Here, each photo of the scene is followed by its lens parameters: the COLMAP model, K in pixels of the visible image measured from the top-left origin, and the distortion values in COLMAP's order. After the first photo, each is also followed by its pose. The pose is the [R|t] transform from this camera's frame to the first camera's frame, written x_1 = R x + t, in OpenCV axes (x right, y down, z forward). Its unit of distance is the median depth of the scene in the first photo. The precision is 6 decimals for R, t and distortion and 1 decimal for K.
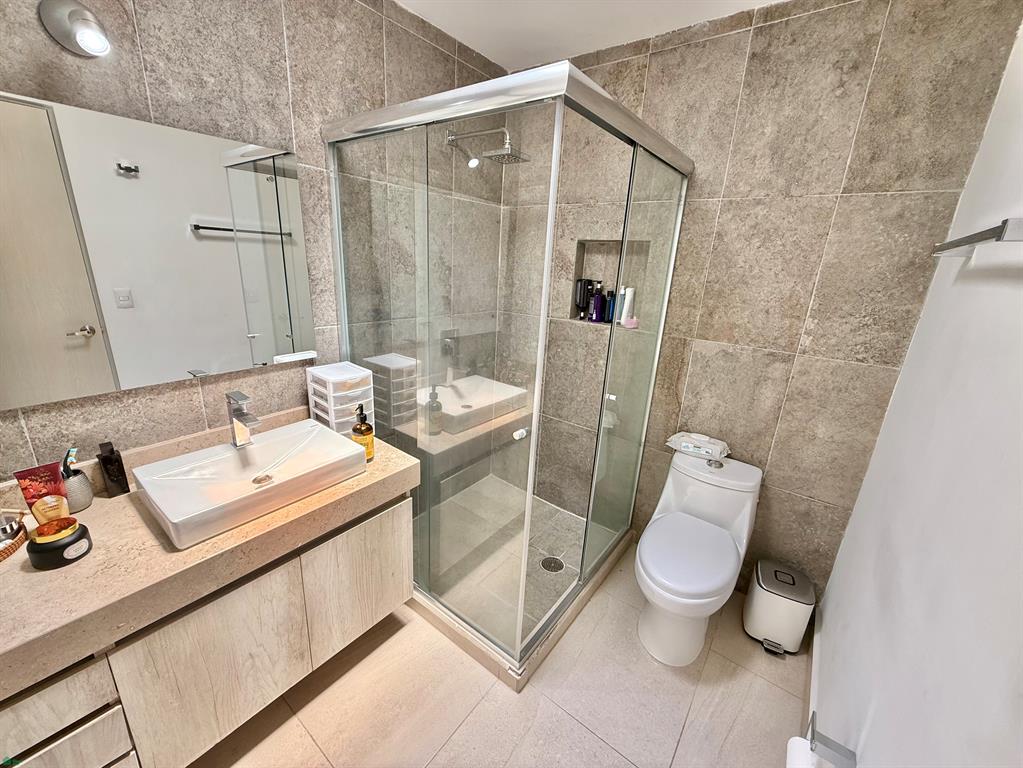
lens RADIAL K [[405.9, 0, 510.8], [0, 405.9, 384.1], [0, 0, 1]] dist [0.000473, -0.000210]
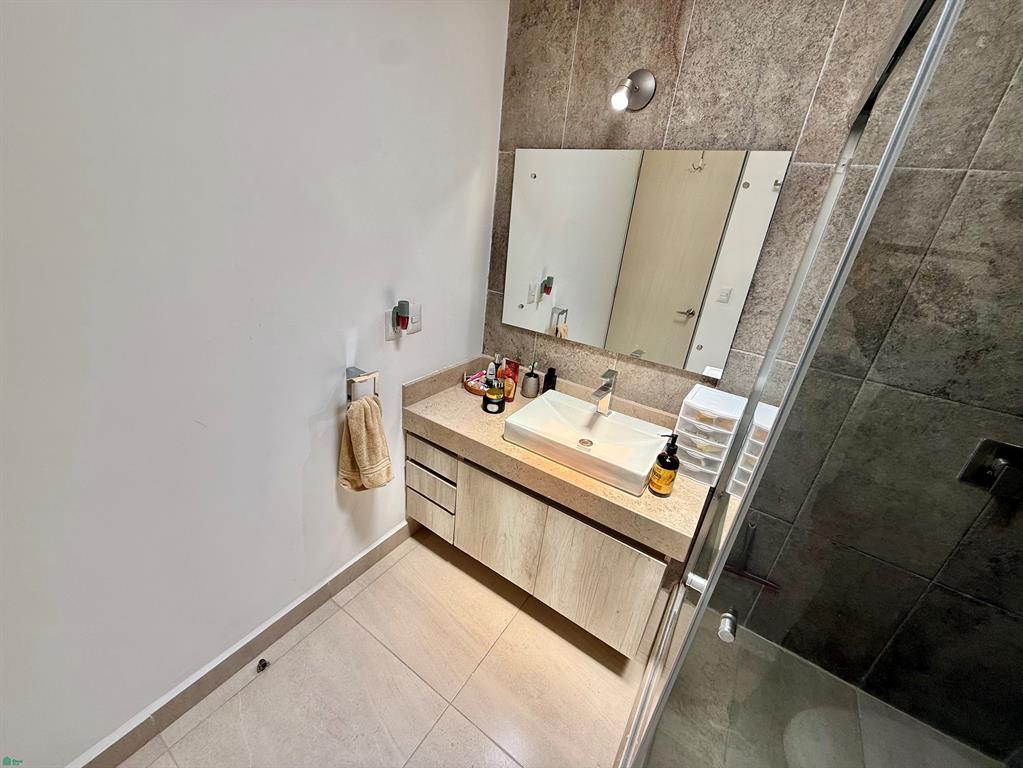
lens RADIAL K [[405.9, 0, 510.8], [0, 405.9, 384.1], [0, 0, 1]] dist [0.000473, -0.000210]
pose [[0.072571, 0.358901, -0.930550, 0.394882], [-0.386383, 0.870268, 0.305518, -0.181814], [0.919479, 0.337377, 0.201830, 0.464686]]
